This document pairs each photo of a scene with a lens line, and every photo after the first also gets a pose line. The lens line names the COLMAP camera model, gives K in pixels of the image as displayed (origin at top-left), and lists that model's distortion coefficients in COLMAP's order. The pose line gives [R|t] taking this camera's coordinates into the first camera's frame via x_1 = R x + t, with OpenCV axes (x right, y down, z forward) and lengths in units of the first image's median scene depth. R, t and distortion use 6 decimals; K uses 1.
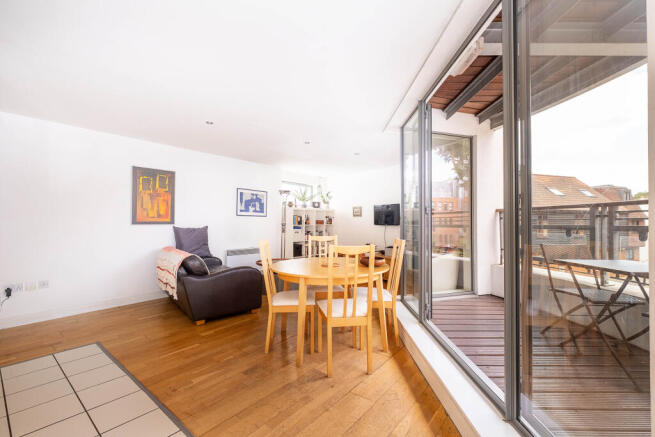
lens RADIAL K [[302.1, 0, 324.0], [0, 302.1, 220.4], [0, 0, 1]] dist [0.002481, -0.000160]
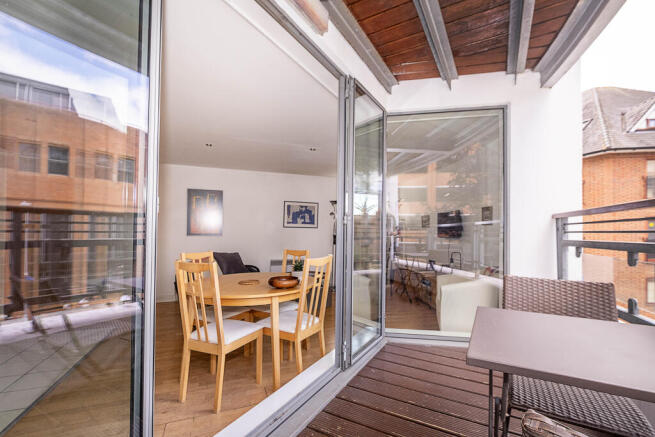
lens RADIAL K [[302.1, 0, 336.6], [0, 302.1, 231.9], [0, 0, 1]] dist [0.002481, -0.000160]
pose [[0.859450, -0.000685, -0.511219, 0.400070], [0.004718, 0.999967, 0.006592, -0.006383], [0.511198, -0.008078, 0.859425, 0.191954]]
